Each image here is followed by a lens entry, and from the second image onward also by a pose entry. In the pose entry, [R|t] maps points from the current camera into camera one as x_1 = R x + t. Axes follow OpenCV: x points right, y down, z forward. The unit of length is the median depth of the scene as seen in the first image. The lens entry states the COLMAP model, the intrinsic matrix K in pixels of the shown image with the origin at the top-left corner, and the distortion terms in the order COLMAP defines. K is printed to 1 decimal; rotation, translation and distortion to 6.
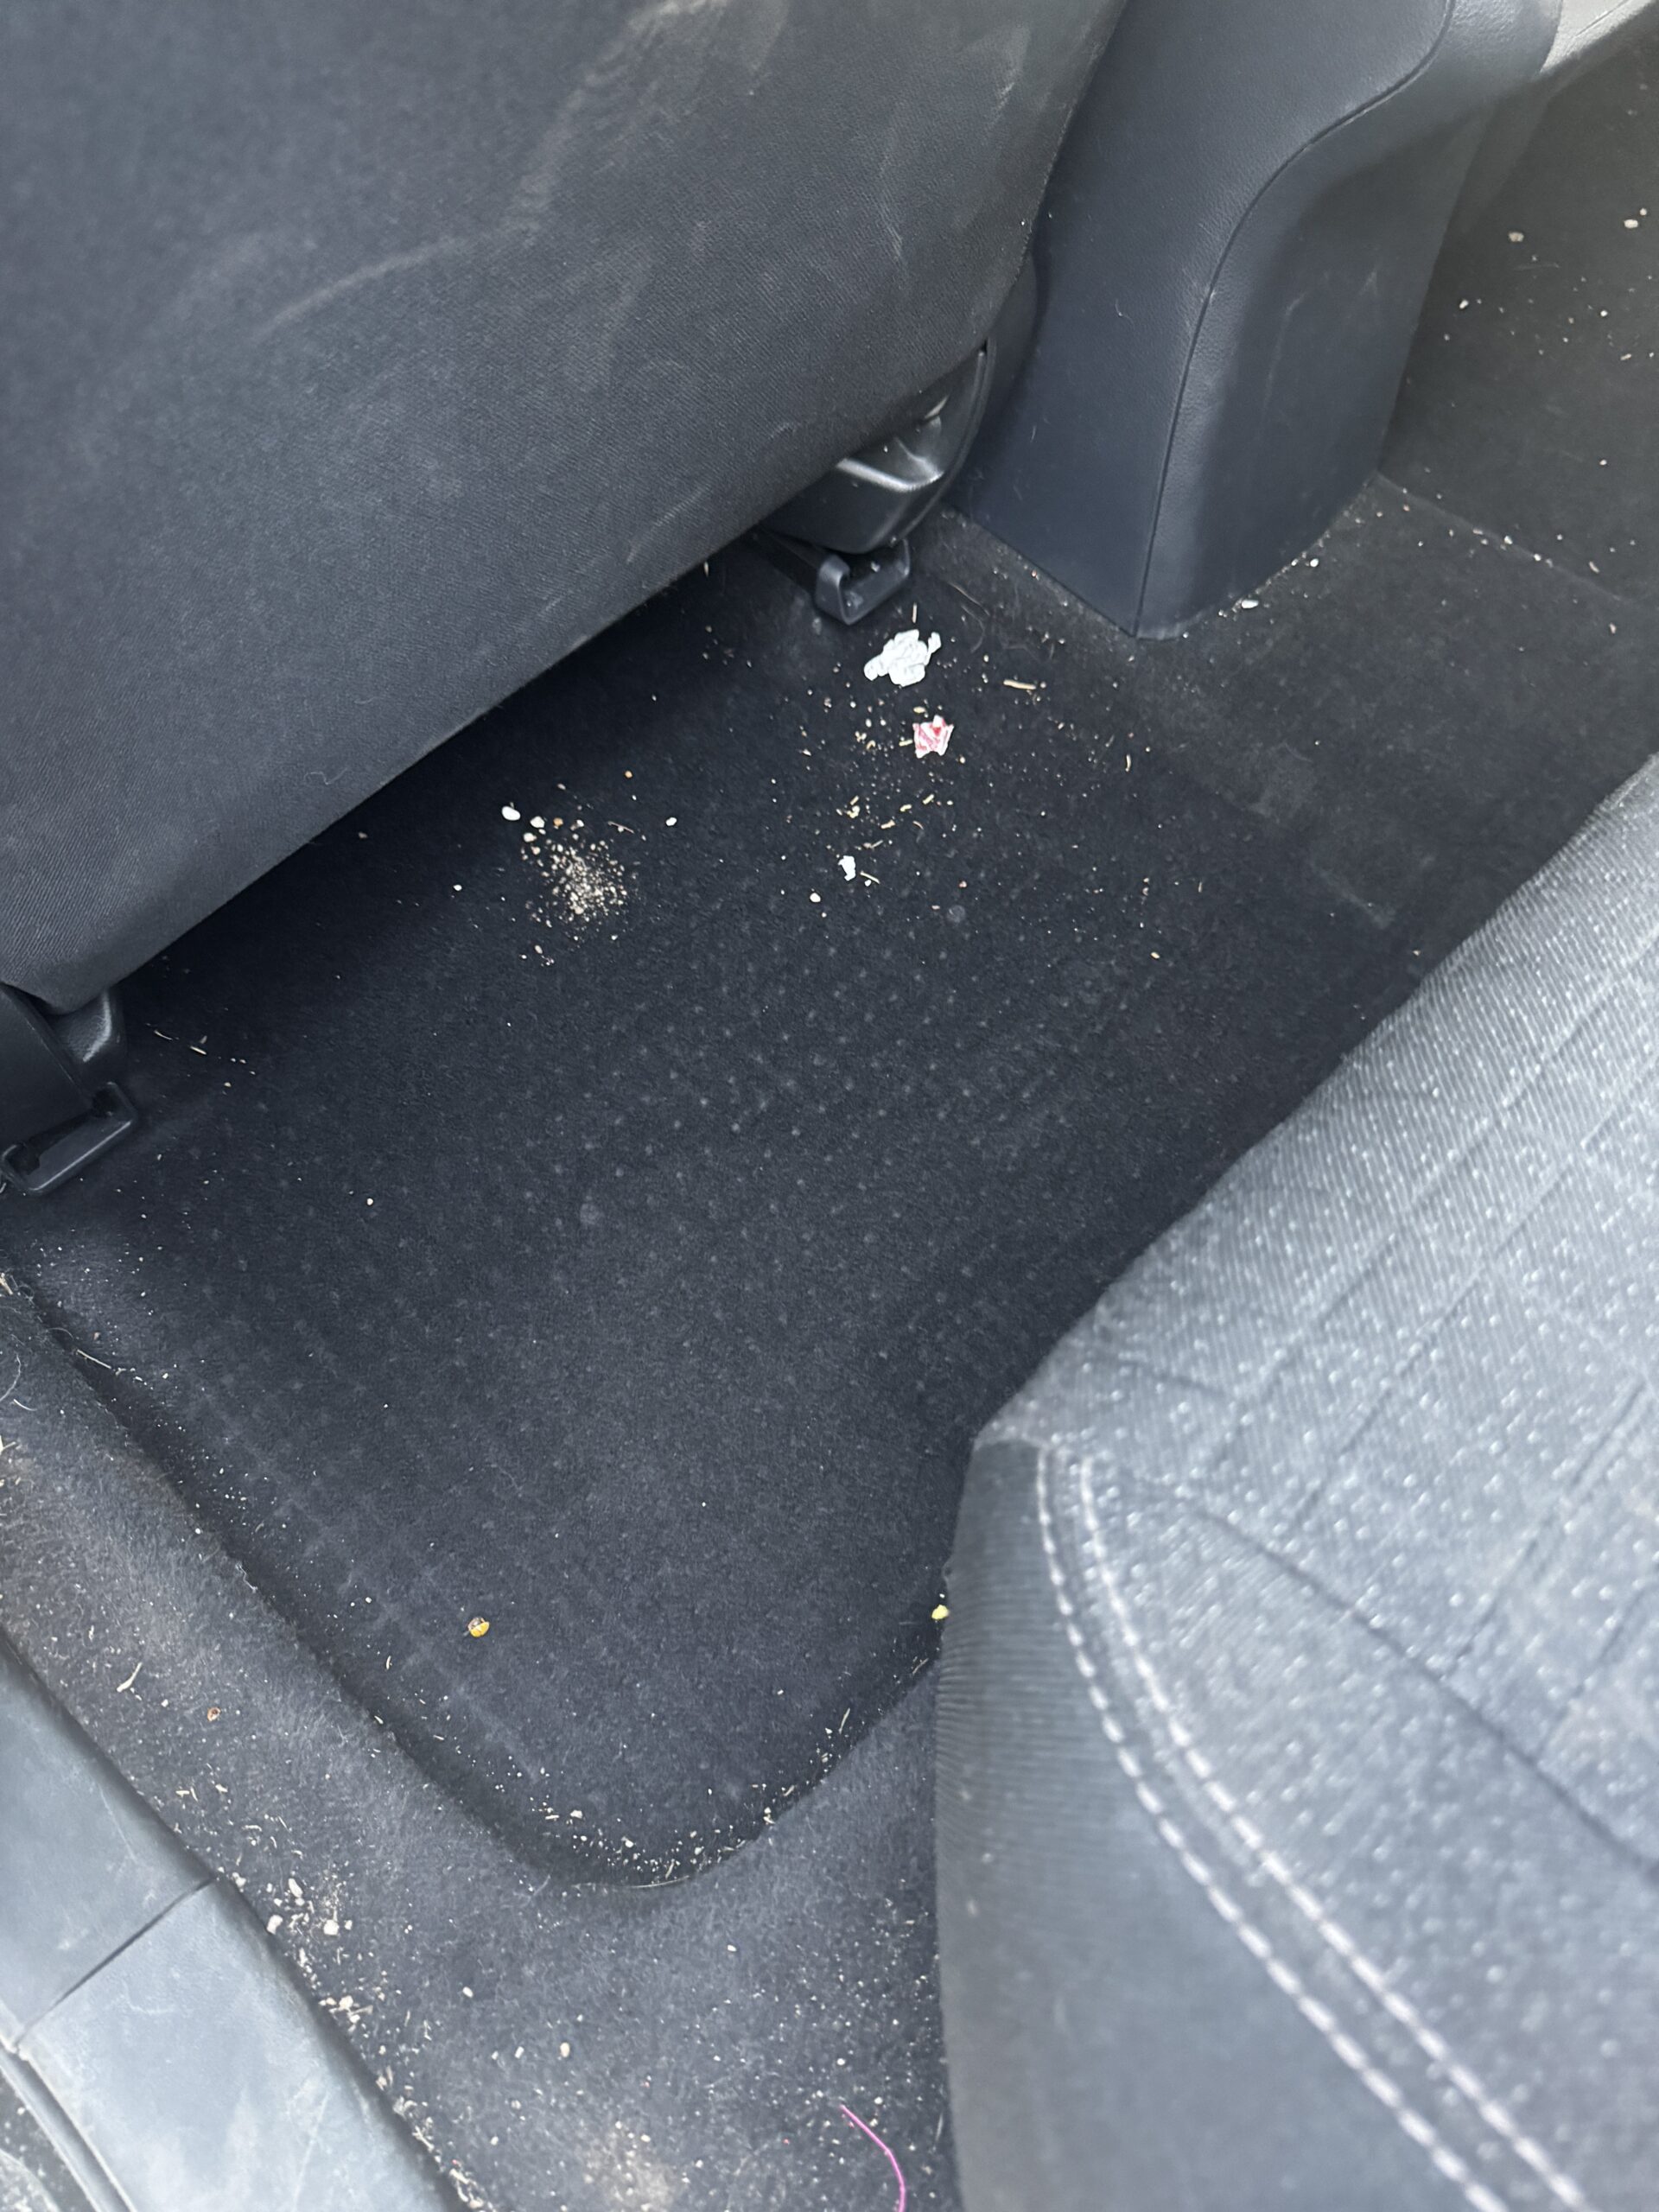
lens RADIAL K [[1561.0, 0, 806.2], [0, 1561.0, 1109.8], [0, 0, 1]] dist [0.028622, -0.045499]
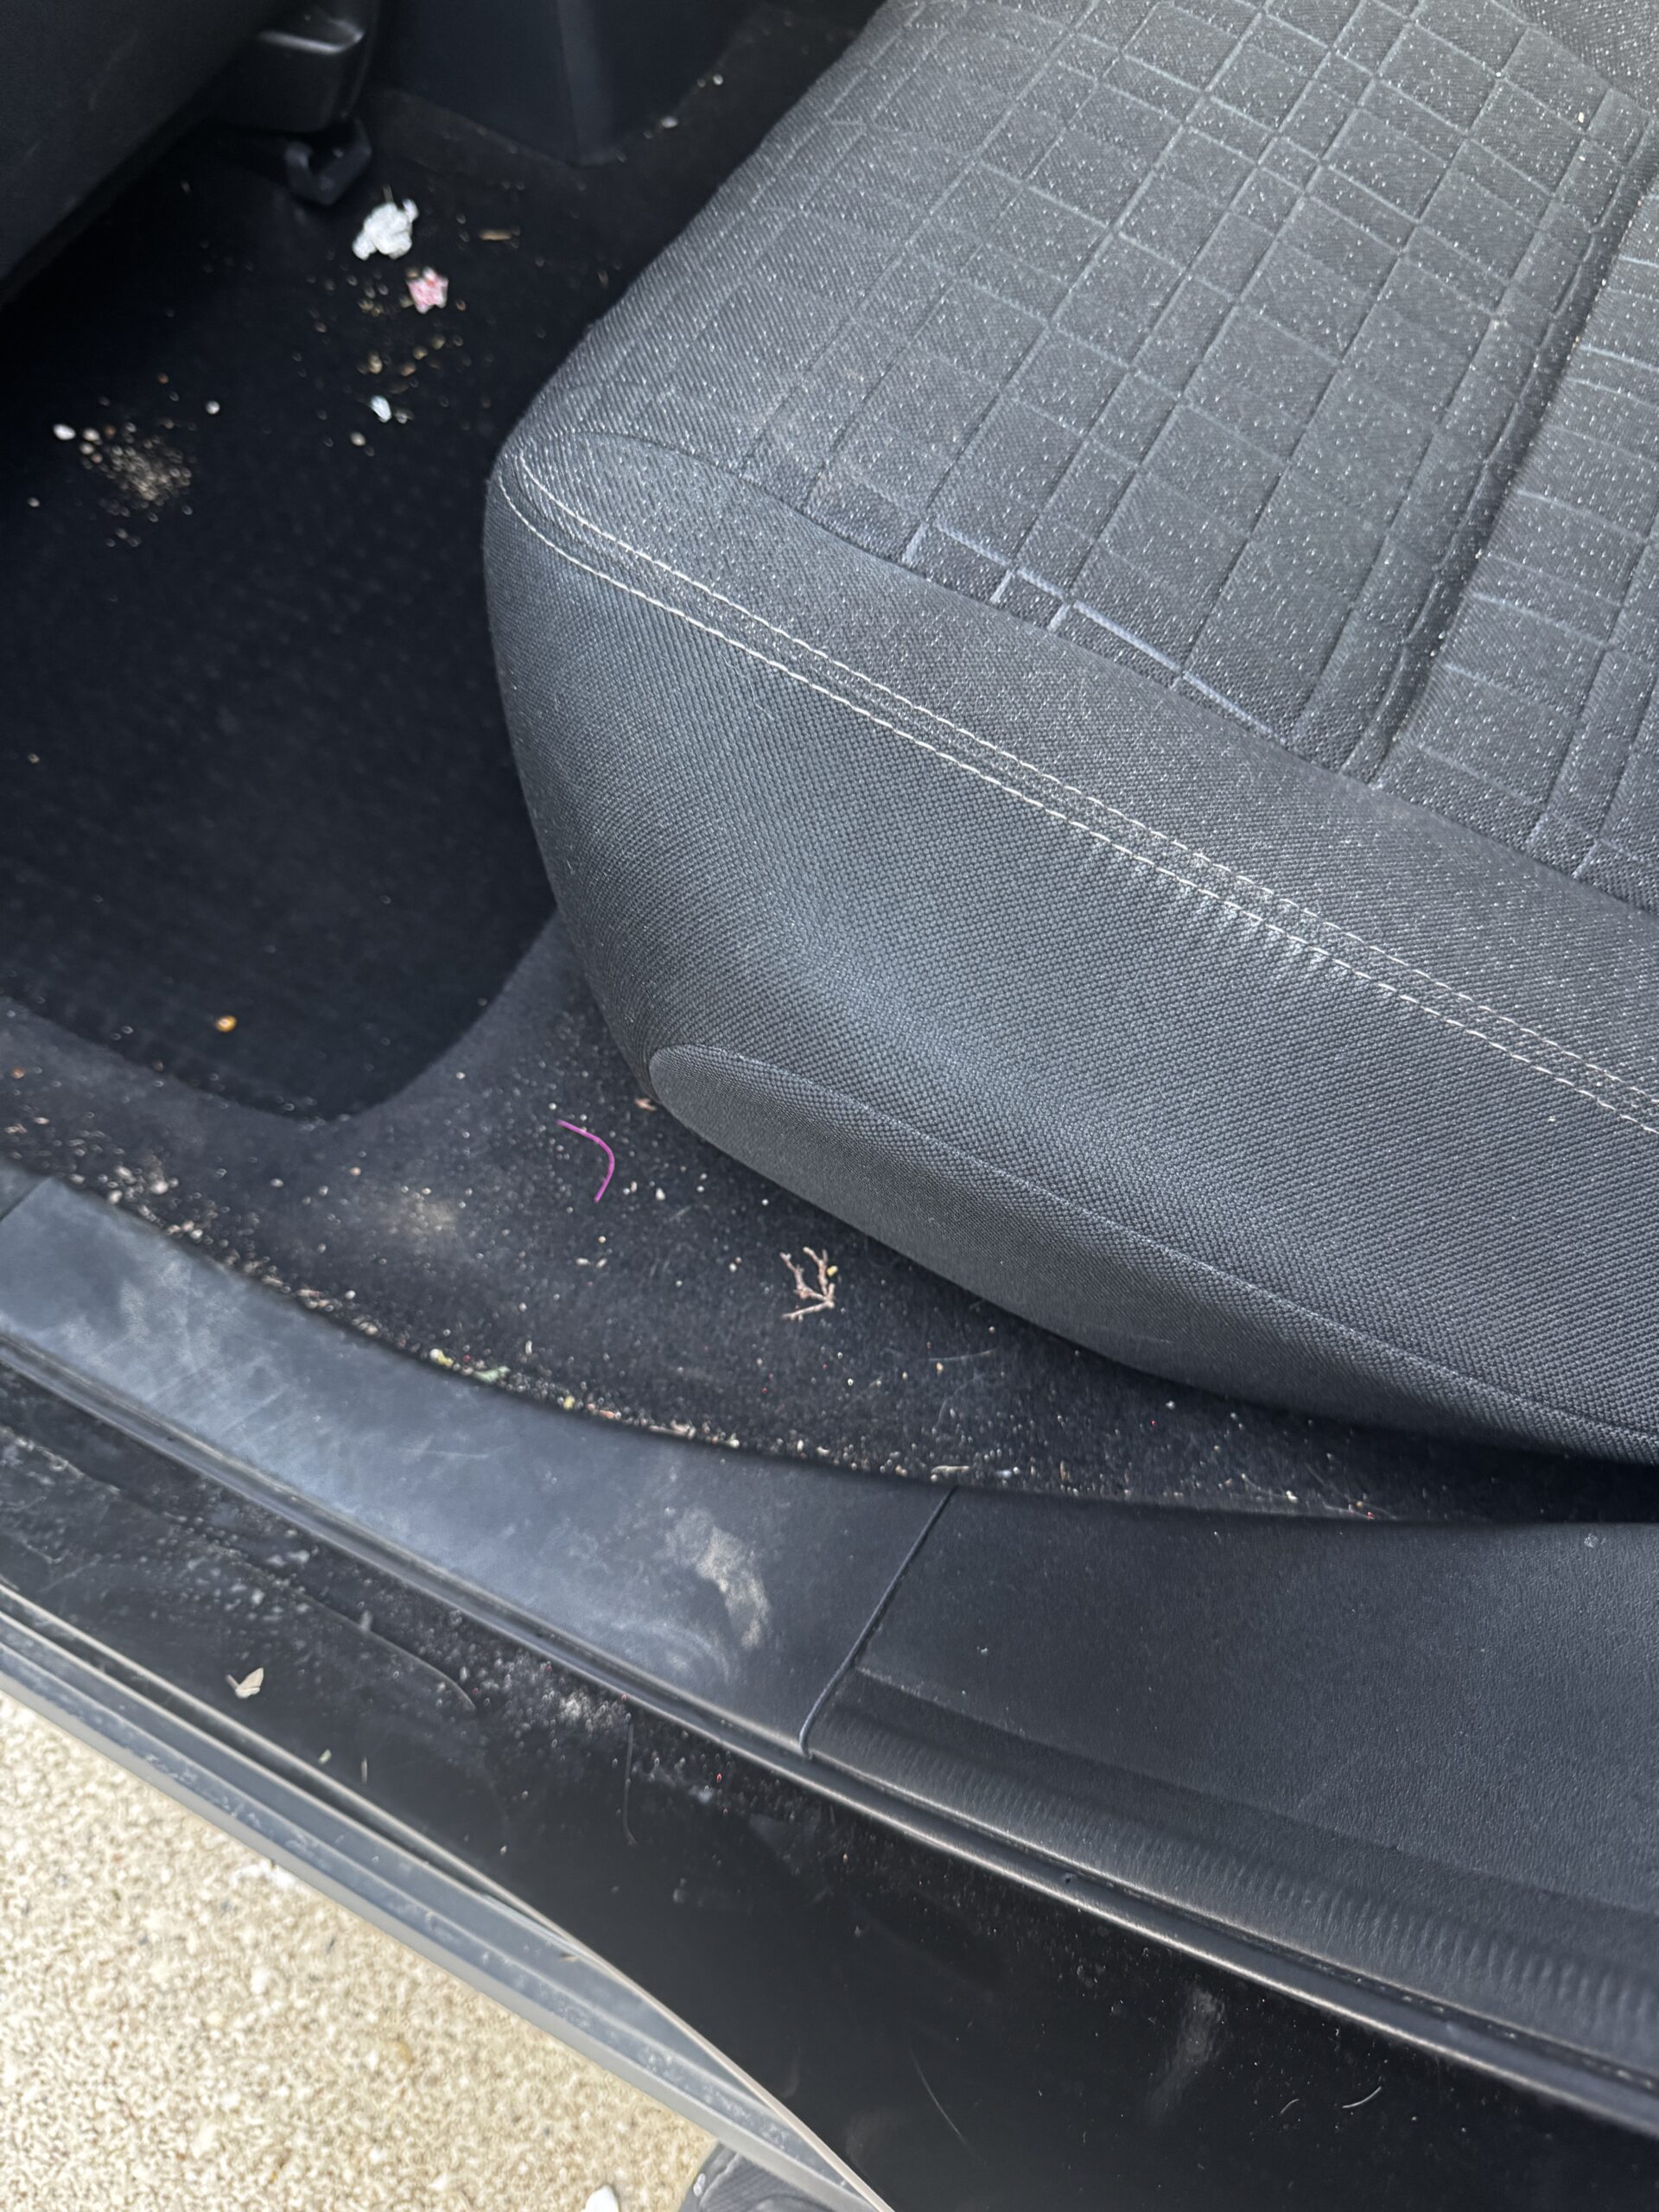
lens RADIAL K [[1561.0, 0, 847.2], [0, 1561.0, 1119.8], [0, 0, 1]] dist [0.028622, -0.045499]
pose [[0.948860, -0.268180, 0.166568, 0.019441], [0.247296, 0.959365, 0.135879, 0.265409], [-0.196239, -0.087739, 0.976623, -0.221046]]
